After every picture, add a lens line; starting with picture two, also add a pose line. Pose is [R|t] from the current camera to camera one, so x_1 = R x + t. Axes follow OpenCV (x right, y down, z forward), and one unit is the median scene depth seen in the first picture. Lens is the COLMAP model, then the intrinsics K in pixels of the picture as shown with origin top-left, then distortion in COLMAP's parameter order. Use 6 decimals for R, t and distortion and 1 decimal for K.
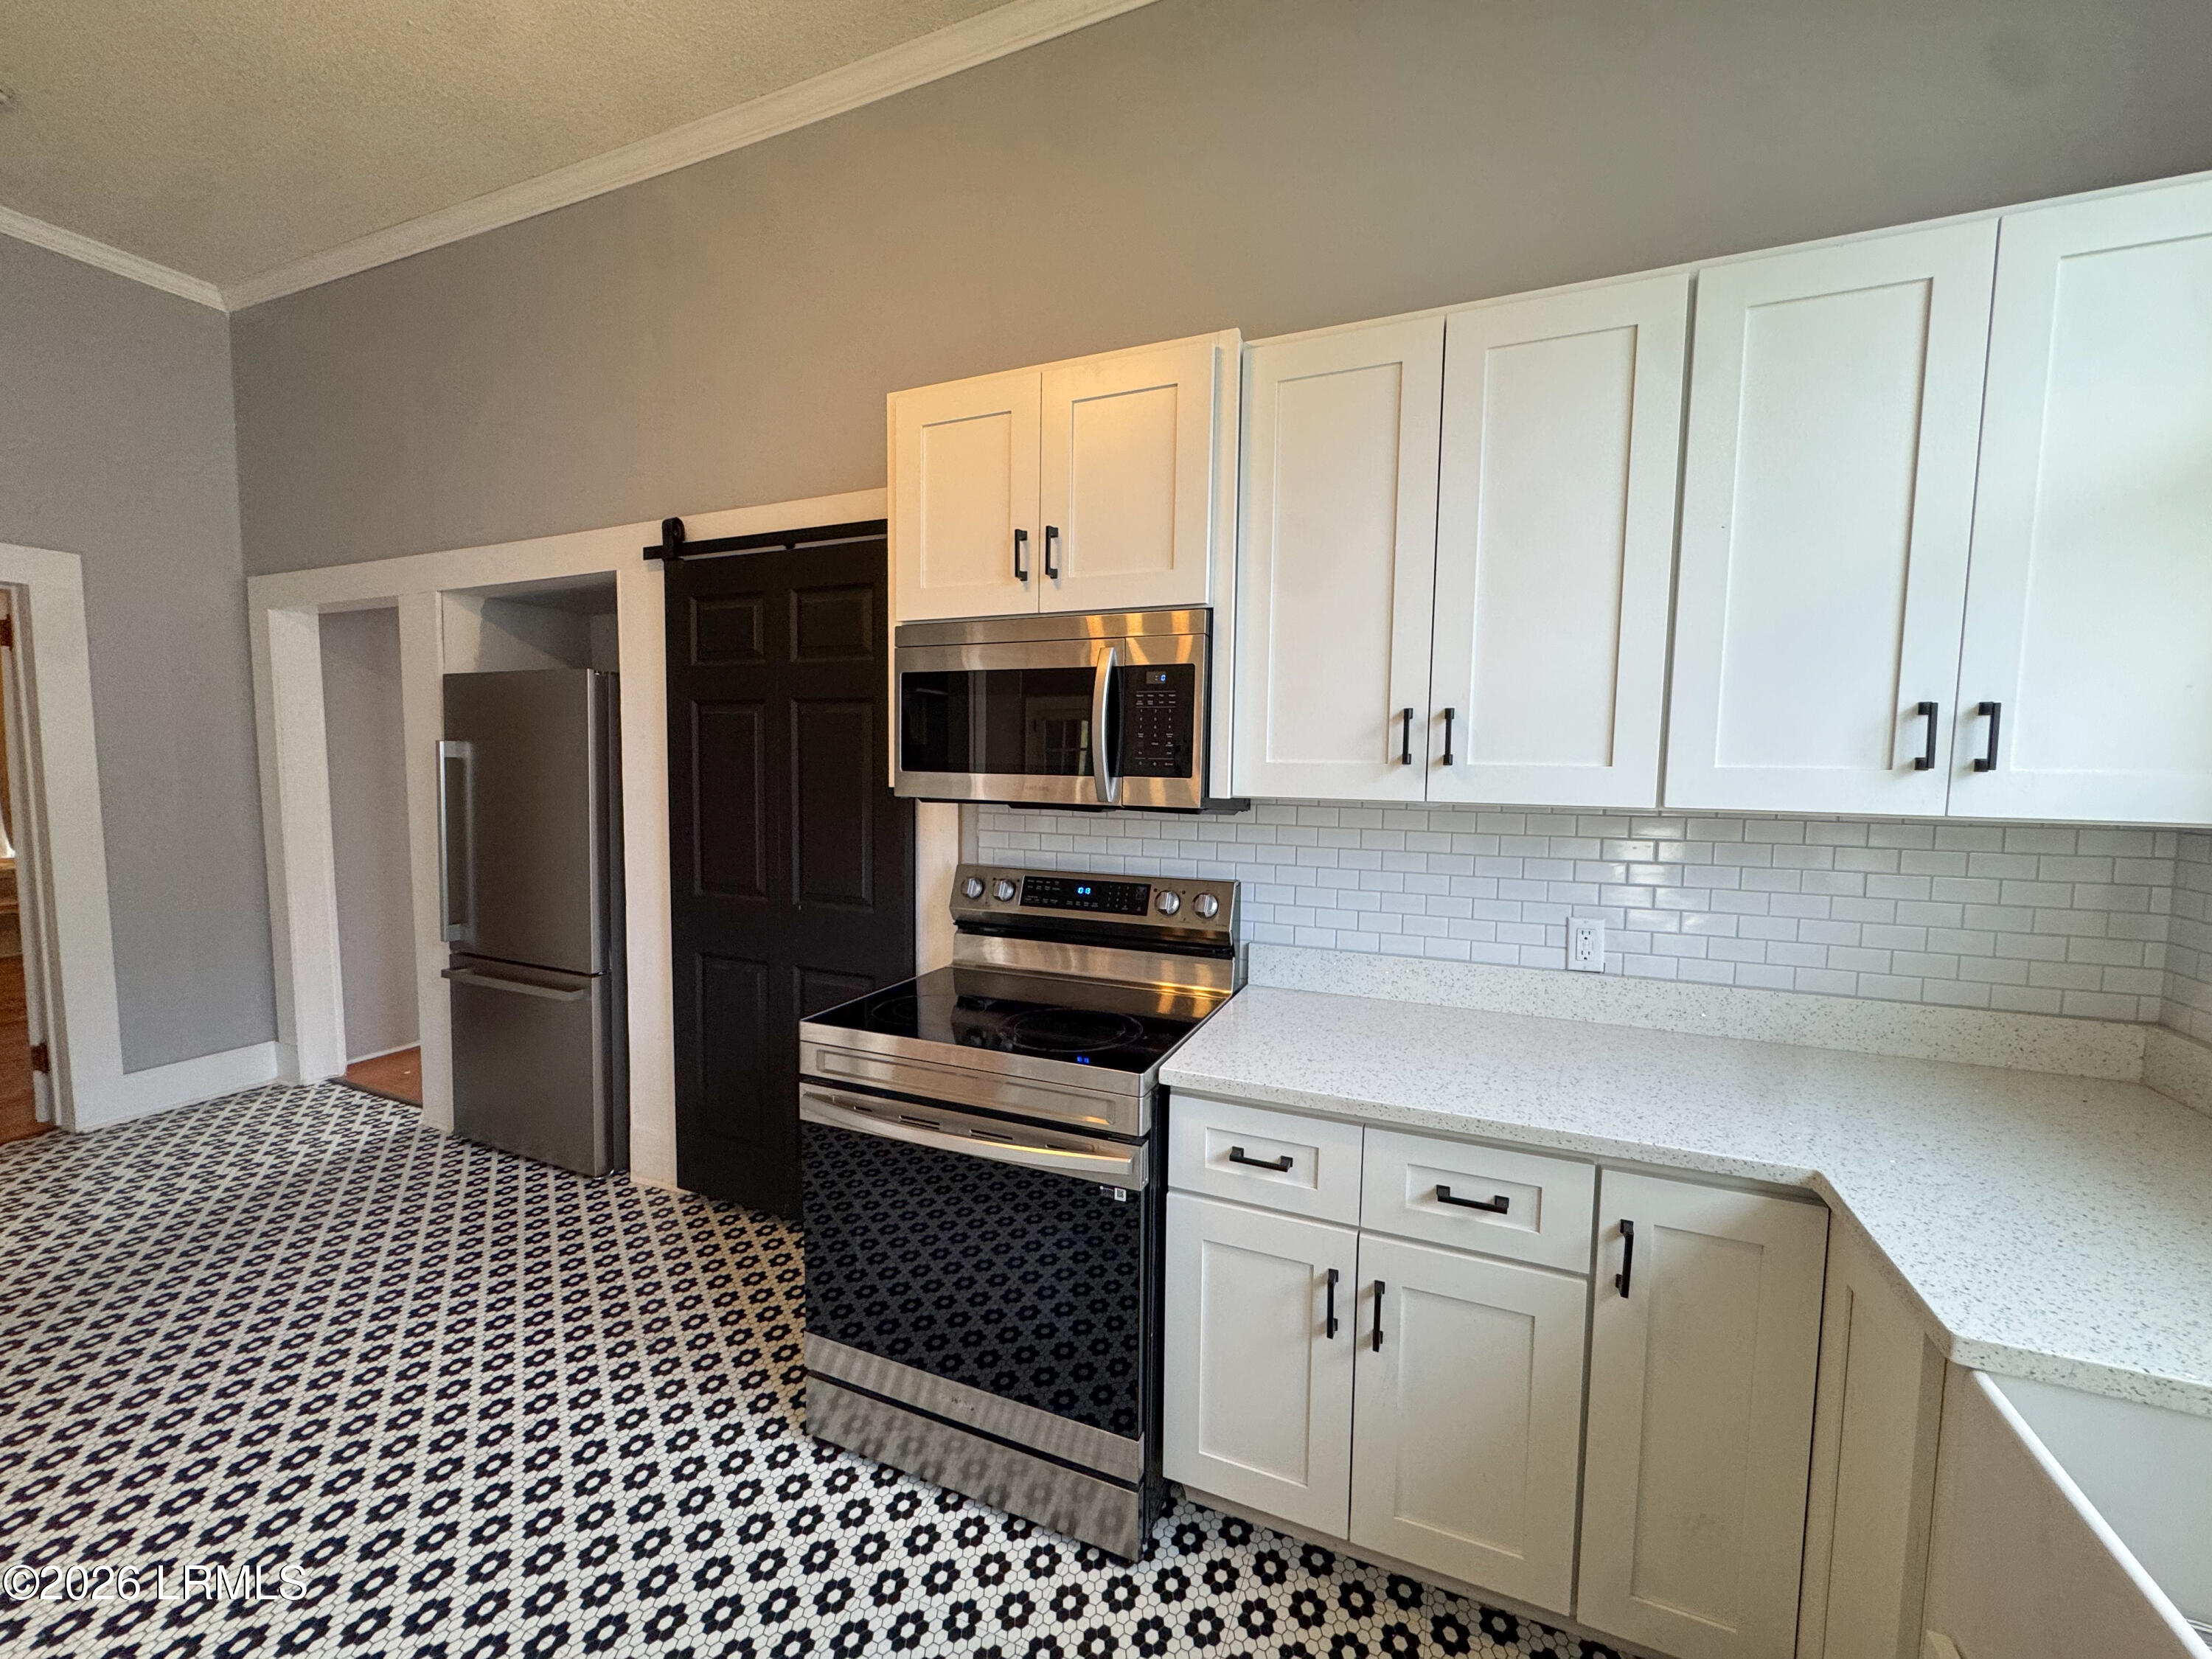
lens RADIAL K [[881.7, 0, 1094.0], [0, 881.7, 828.0], [0, 0, 1]] dist [-0.004002, 0.000435]
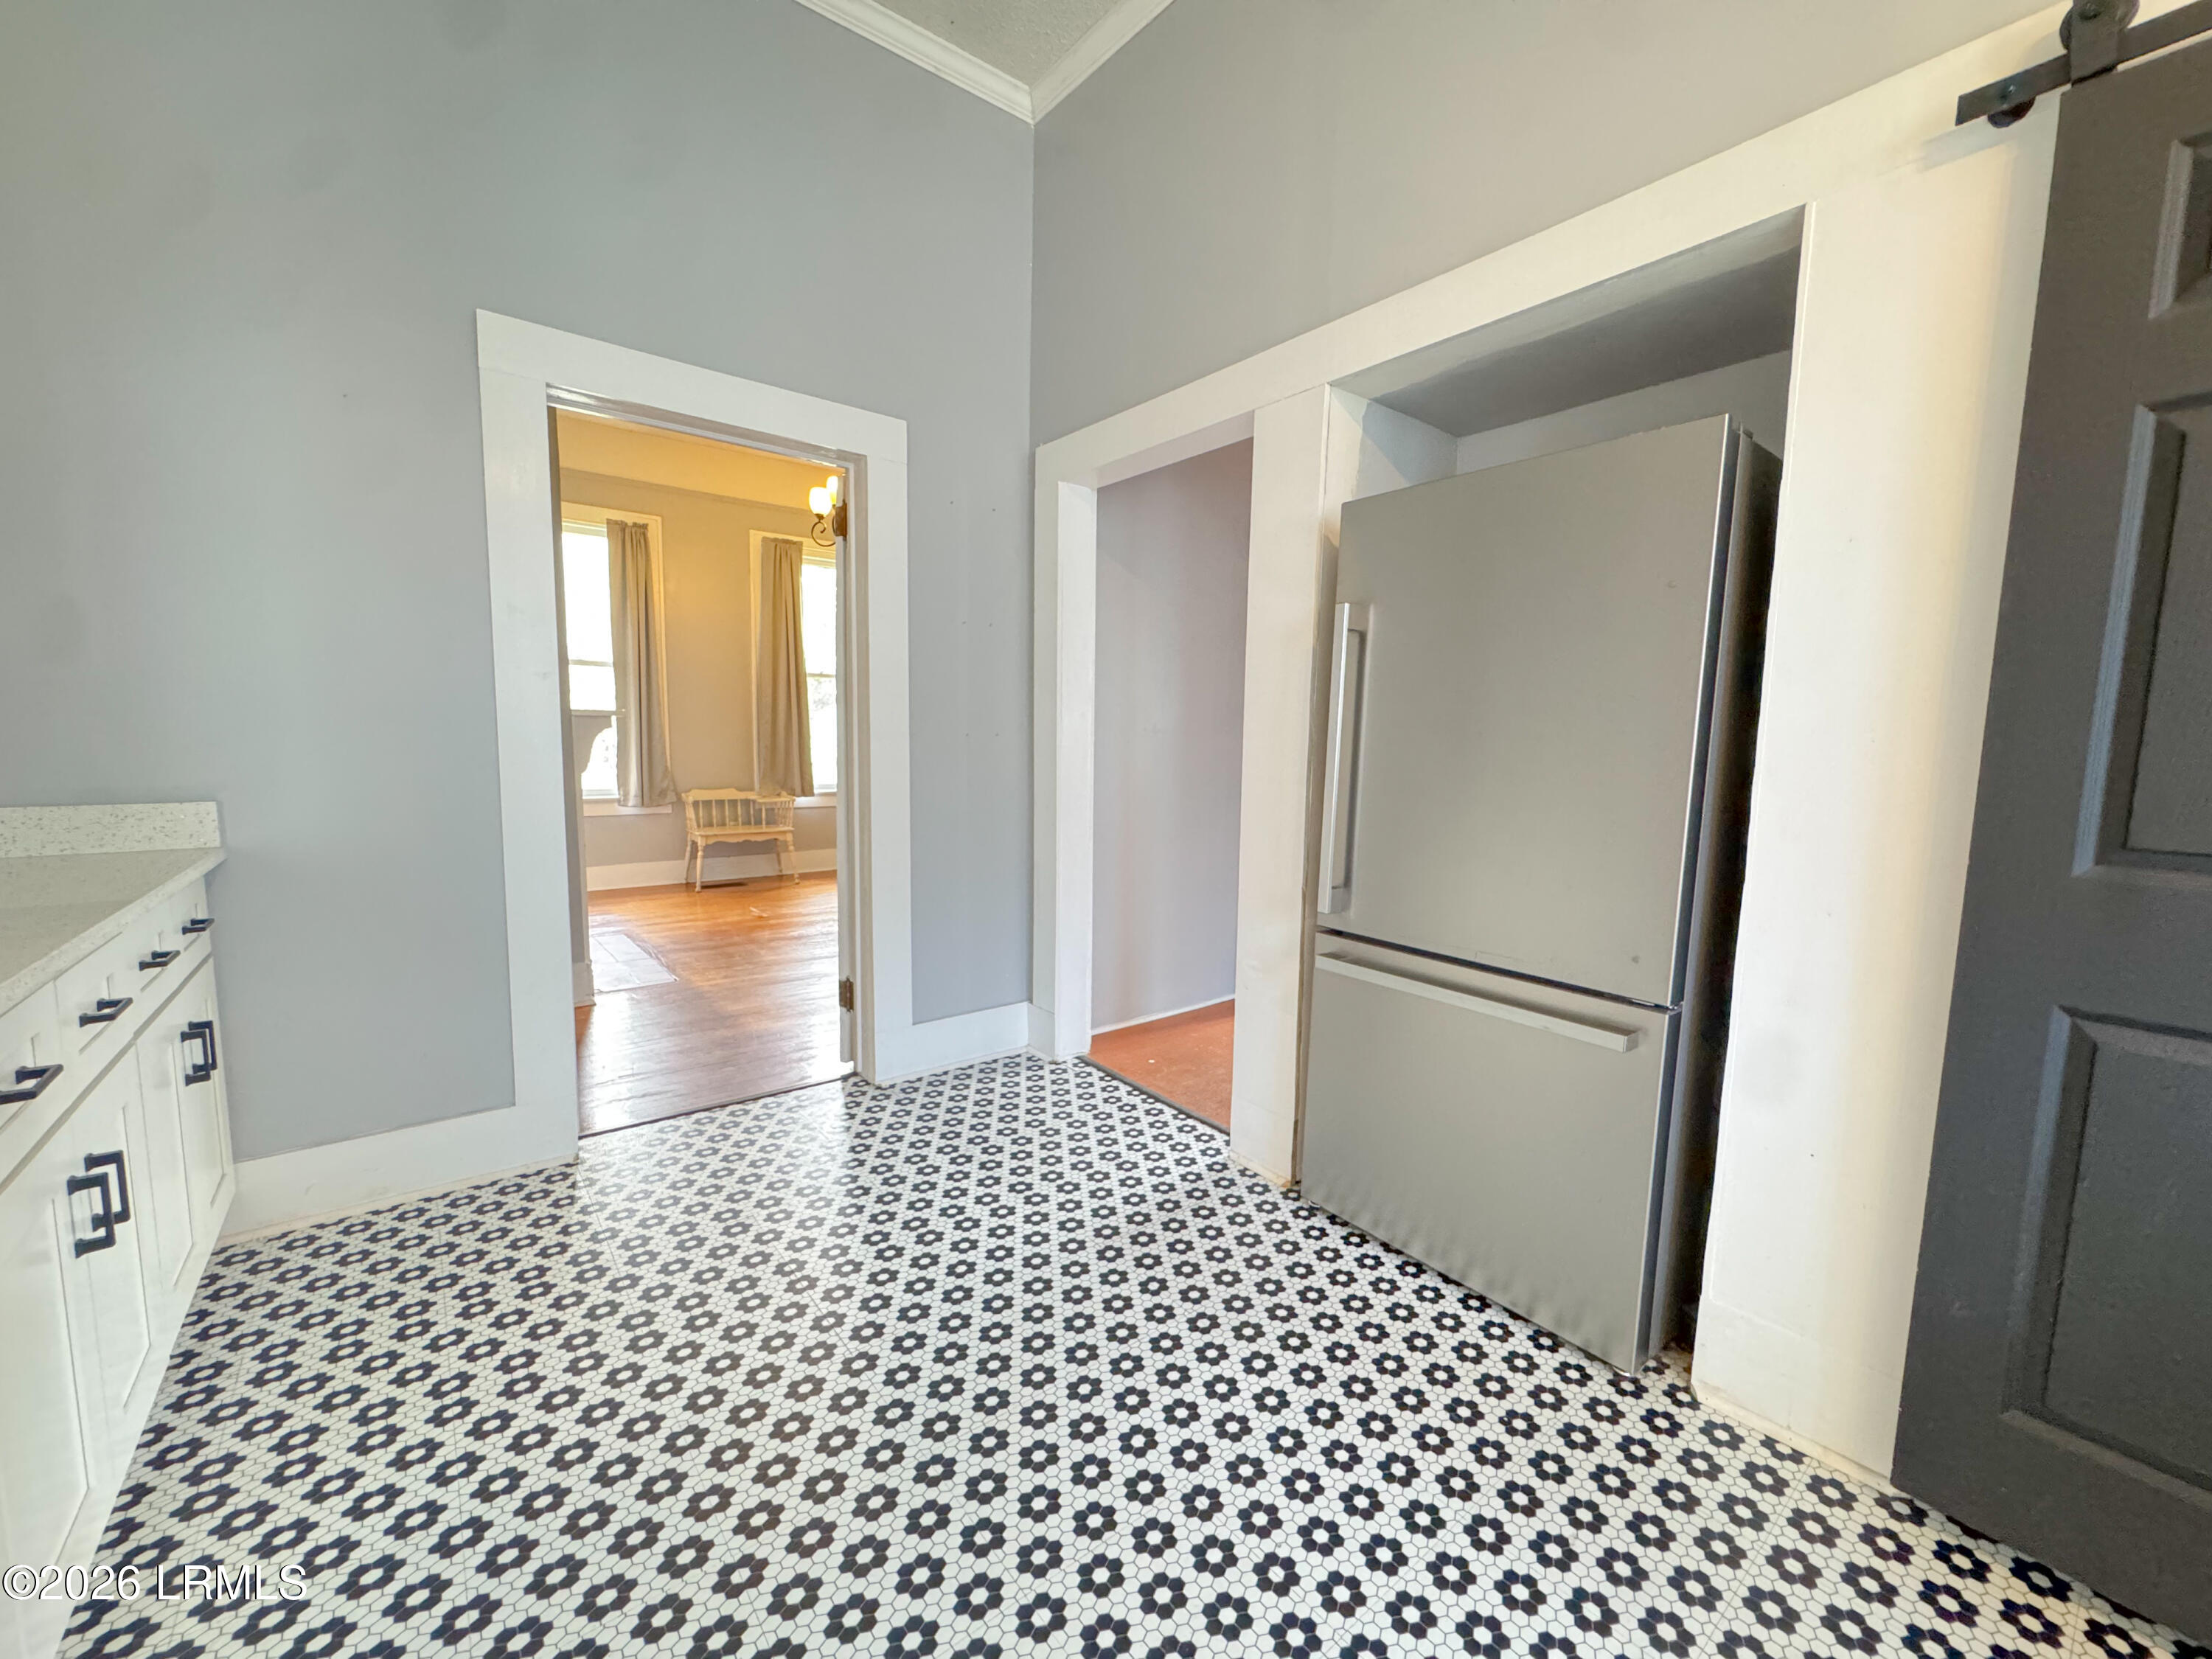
lens RADIAL K [[881.7, 0, 1093.0], [0, 881.7, 826.9], [0, 0, 1]] dist [-0.004002, 0.000435]
pose [[0.873994, 0.047791, -0.483582, -0.667099], [-0.032995, 0.998692, 0.039065, 0.048288], [0.484816, -0.018187, 0.874427, 0.395767]]
